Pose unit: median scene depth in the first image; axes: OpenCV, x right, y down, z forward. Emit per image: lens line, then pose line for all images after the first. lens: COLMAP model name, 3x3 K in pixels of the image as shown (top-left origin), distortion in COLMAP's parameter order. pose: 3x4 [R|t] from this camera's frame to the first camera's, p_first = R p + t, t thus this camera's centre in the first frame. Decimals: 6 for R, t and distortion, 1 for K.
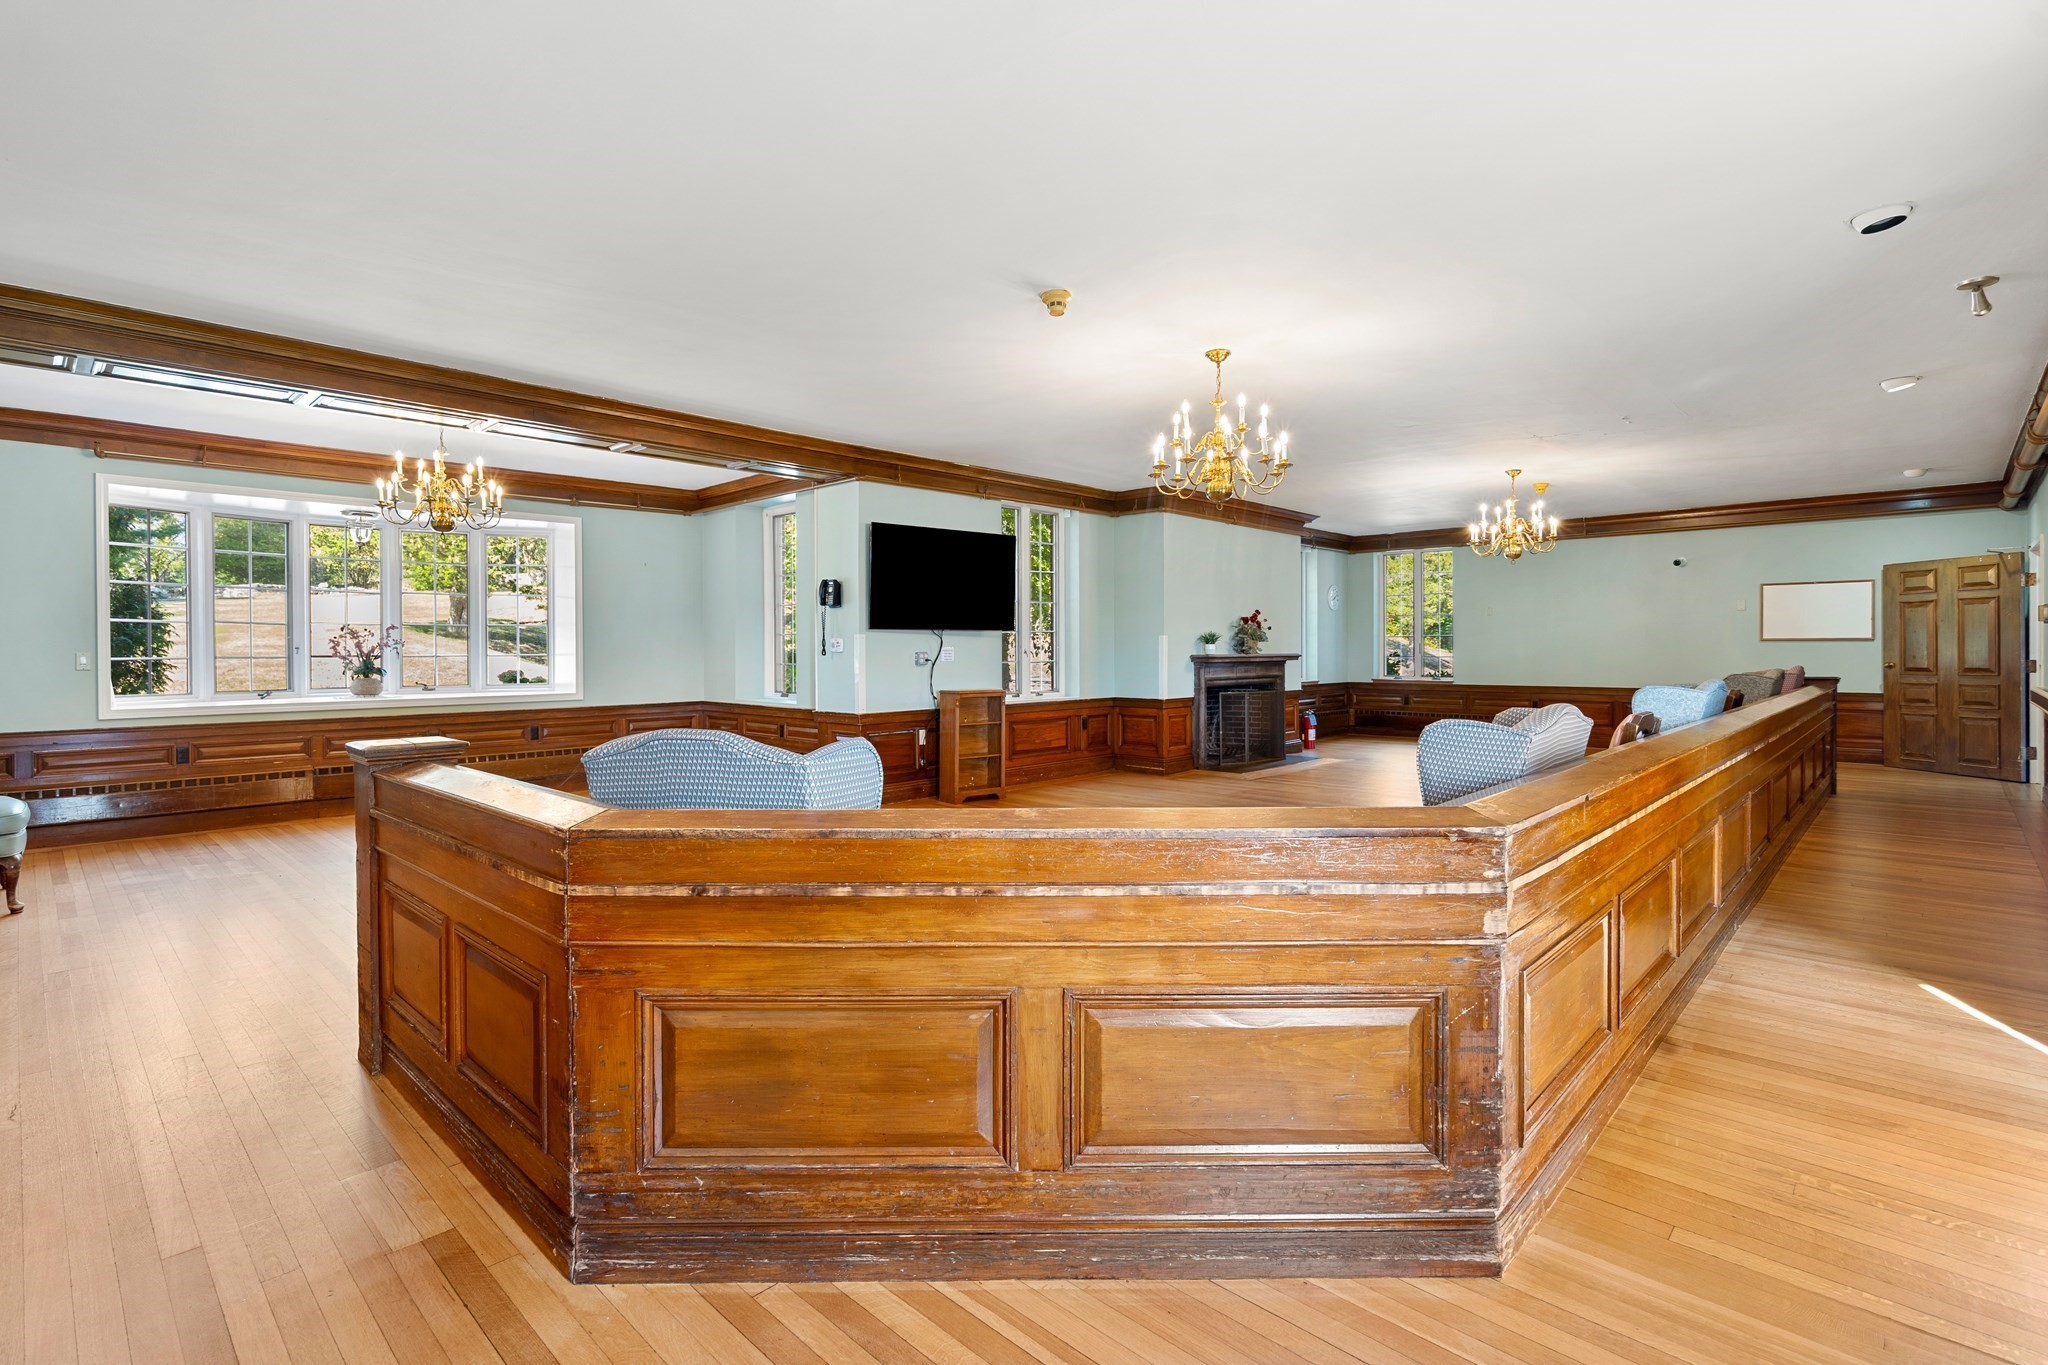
lens RADIAL K [[949.3, 0, 1023.2], [0, 949.3, 667.7], [0, 0, 1]] dist [-0.003762, -0.000204]
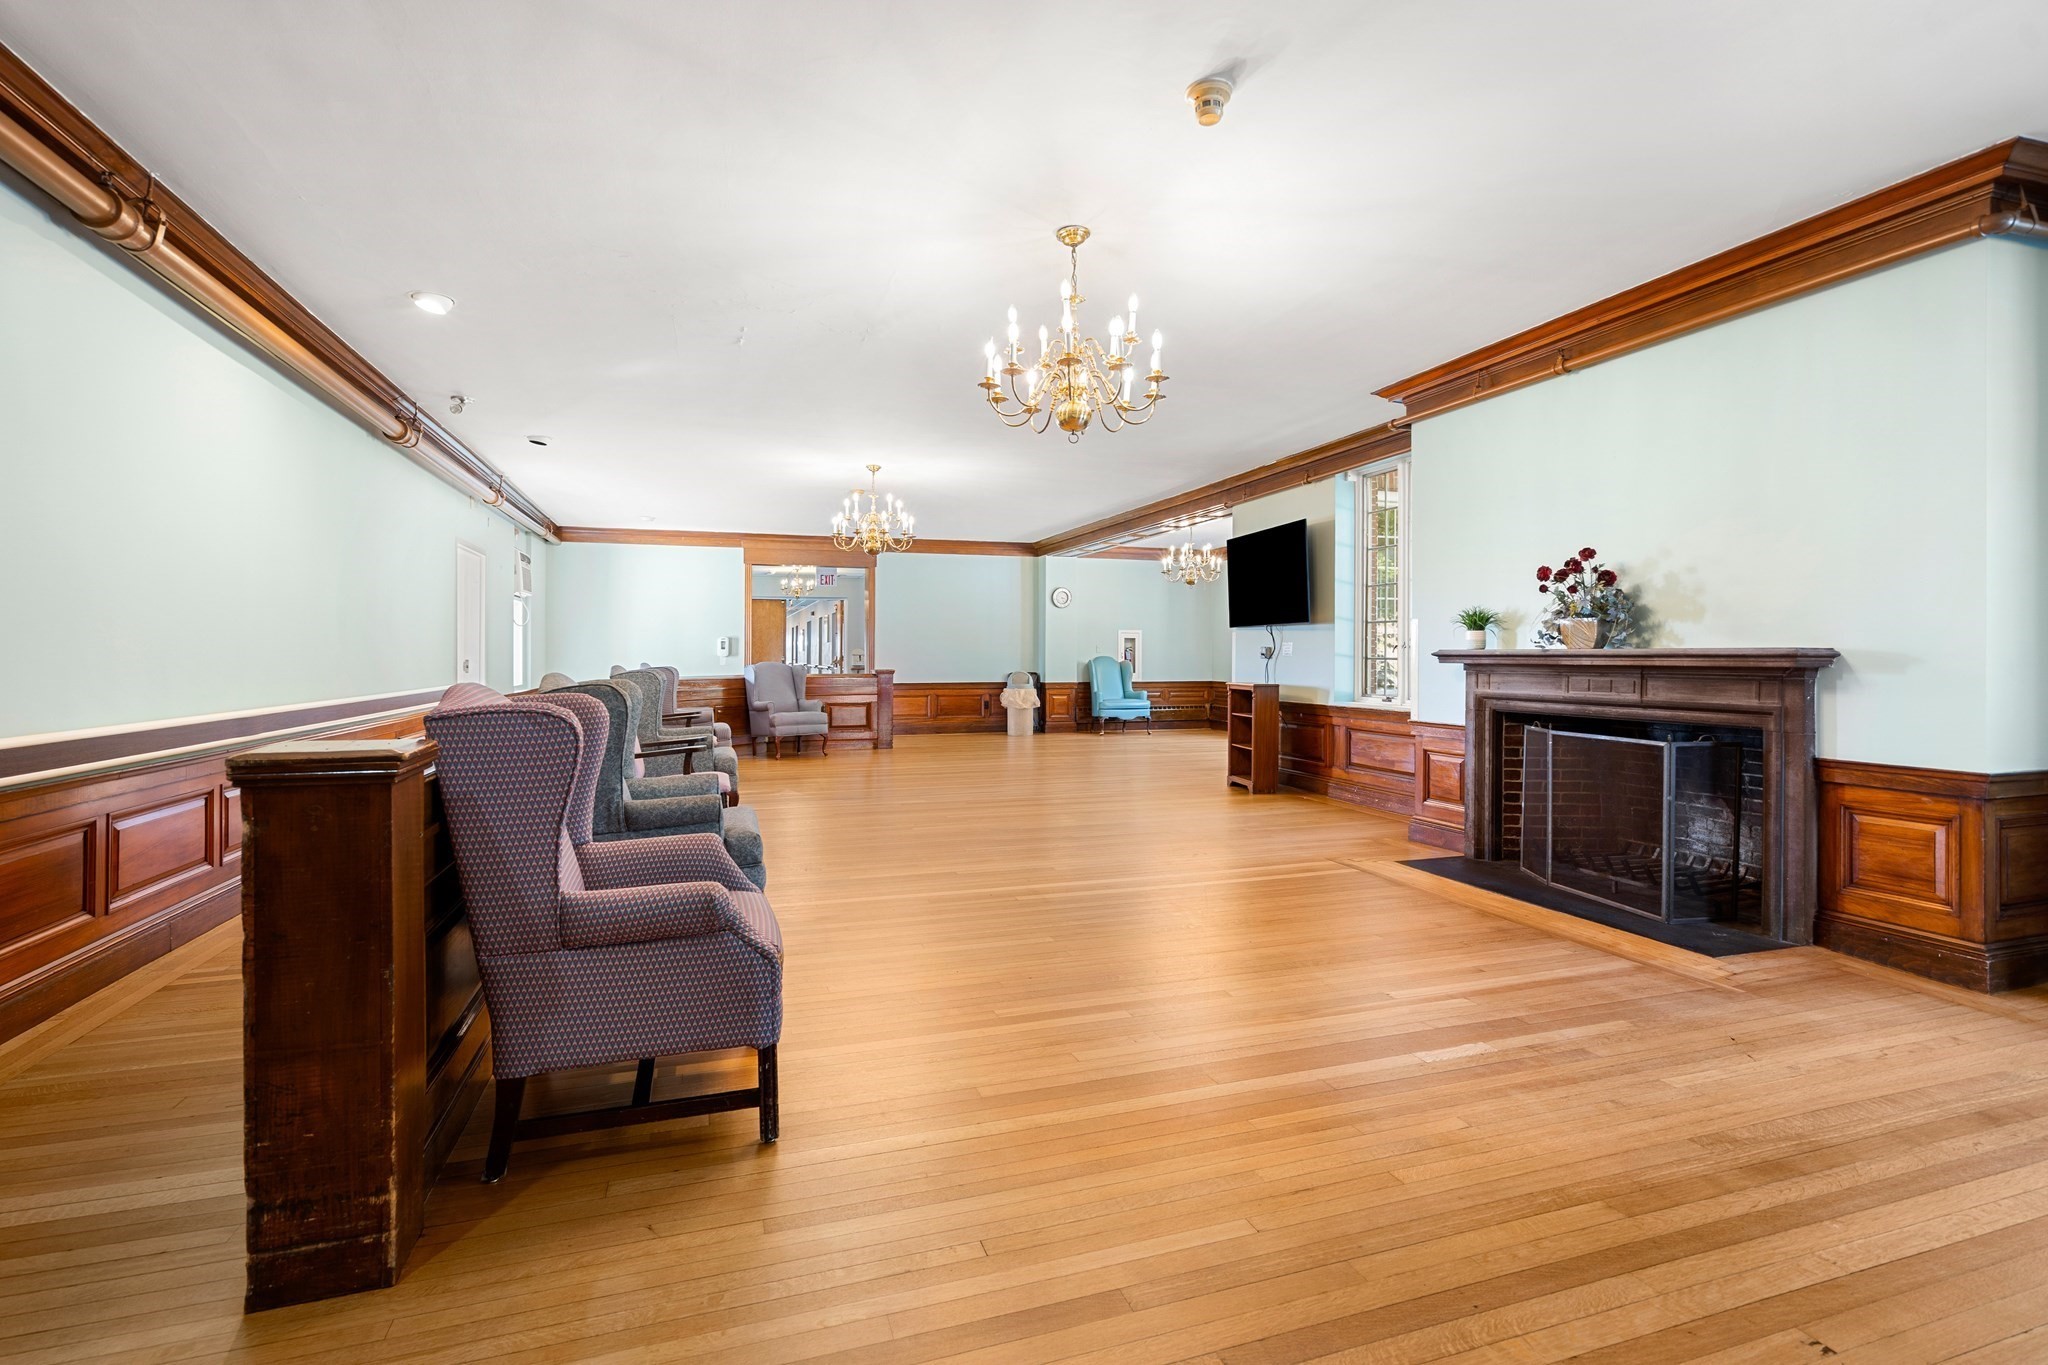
lens RADIAL K [[949.3, 0, 1022.1], [0, 949.3, 663.6], [0, 0, 1]] dist [-0.003762, -0.000204]
pose [[-0.470374, 0.021052, -0.882216, 0.893187], [-0.009260, 0.999543, 0.028789, -0.021840], [0.882419, 0.021711, -0.469964, 1.164648]]
